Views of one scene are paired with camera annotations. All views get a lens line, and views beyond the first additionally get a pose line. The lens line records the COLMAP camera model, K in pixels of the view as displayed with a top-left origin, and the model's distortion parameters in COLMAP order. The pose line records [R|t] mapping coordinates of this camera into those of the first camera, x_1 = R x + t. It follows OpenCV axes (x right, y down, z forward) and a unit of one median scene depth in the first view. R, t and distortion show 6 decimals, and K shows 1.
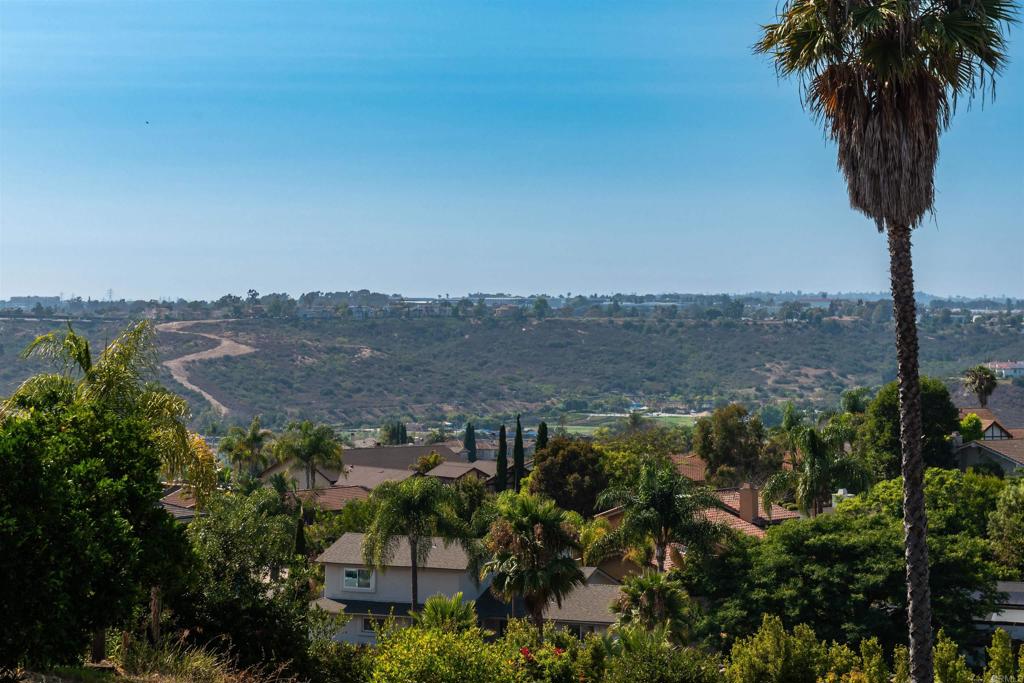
lens RADIAL K [[2105.9, 0, 512.8], [0, 2105.9, 337.4], [0, 0, 1]] dist [0.417985, 0.000000]
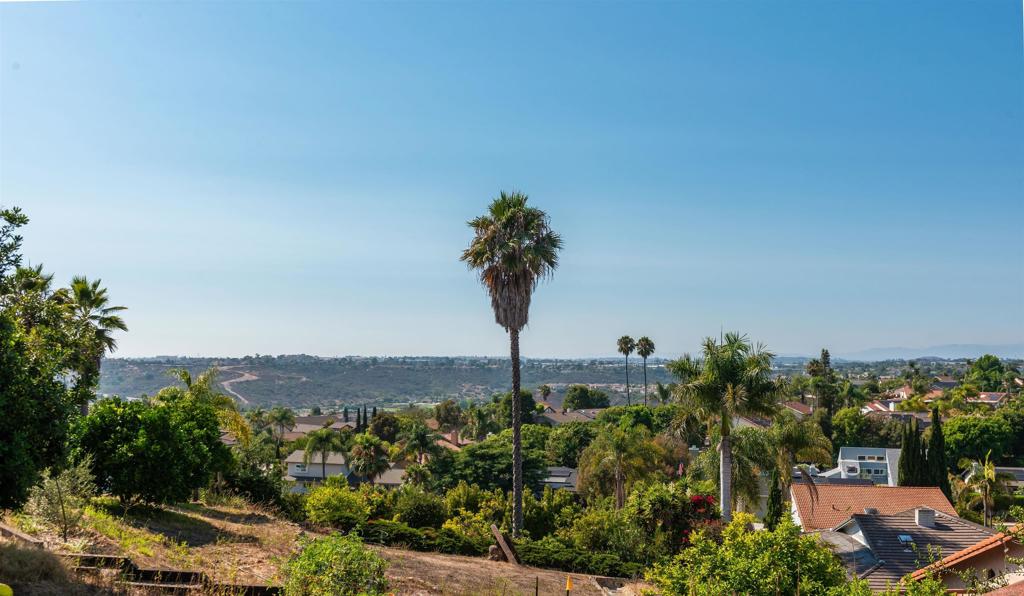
lens RADIAL K [[1055.4, 0, 517.2], [0, 1055.4, 300.9], [0, 0, 1]] dist [0.002972, 0.000000]
pose [[0.987877, 0.014226, 0.154585, -0.013978], [-0.003632, 0.997638, -0.068598, -0.000352], [-0.155196, 0.067205, 0.985595, -0.280156]]
